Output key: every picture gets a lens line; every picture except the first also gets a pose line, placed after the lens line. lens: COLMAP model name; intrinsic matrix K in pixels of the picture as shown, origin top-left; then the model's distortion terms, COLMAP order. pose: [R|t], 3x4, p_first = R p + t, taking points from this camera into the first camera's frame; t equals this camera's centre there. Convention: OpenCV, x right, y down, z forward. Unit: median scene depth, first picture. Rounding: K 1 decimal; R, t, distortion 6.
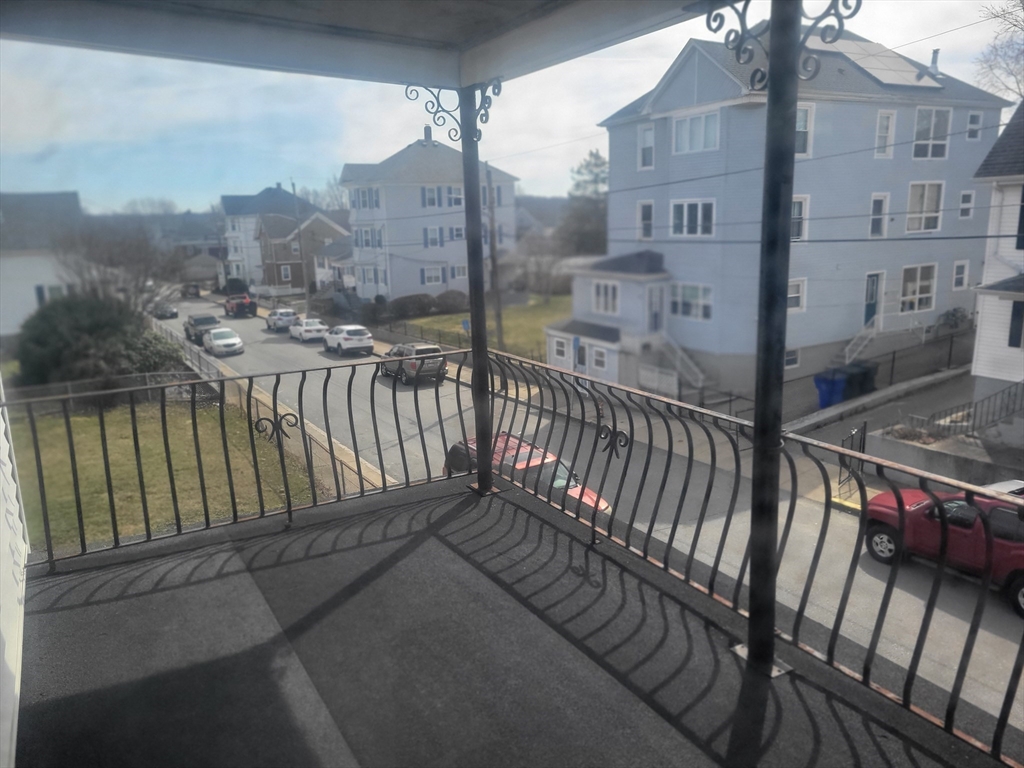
lens RADIAL K [[763.6, 0, 513.5], [0, 763.6, 379.4], [0, 0, 1]] dist [0.044133, -0.024462]
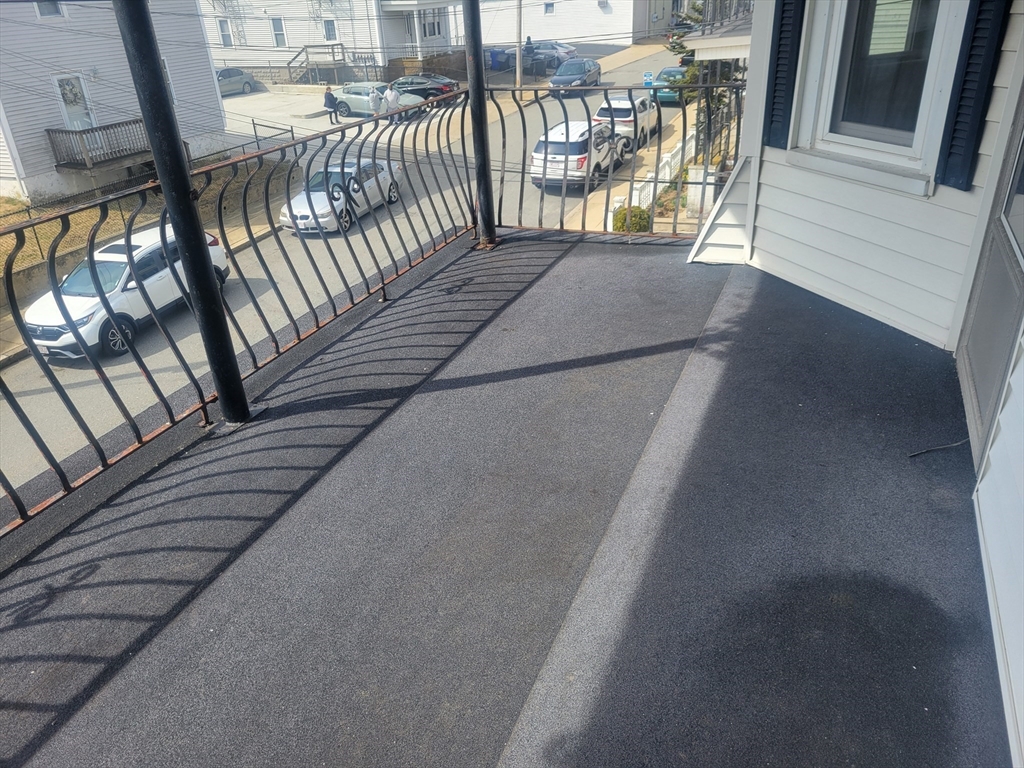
lens RADIAL K [[763.6, 0, 513.8], [0, 763.6, 384.2], [0, 0, 1]] dist [0.044133, -0.024462]
pose [[-0.594751, -0.359140, 0.719229, -0.643425], [0.200988, 0.799822, 0.565587, -0.186182], [-0.778380, 0.480939, -0.403512, 1.148911]]
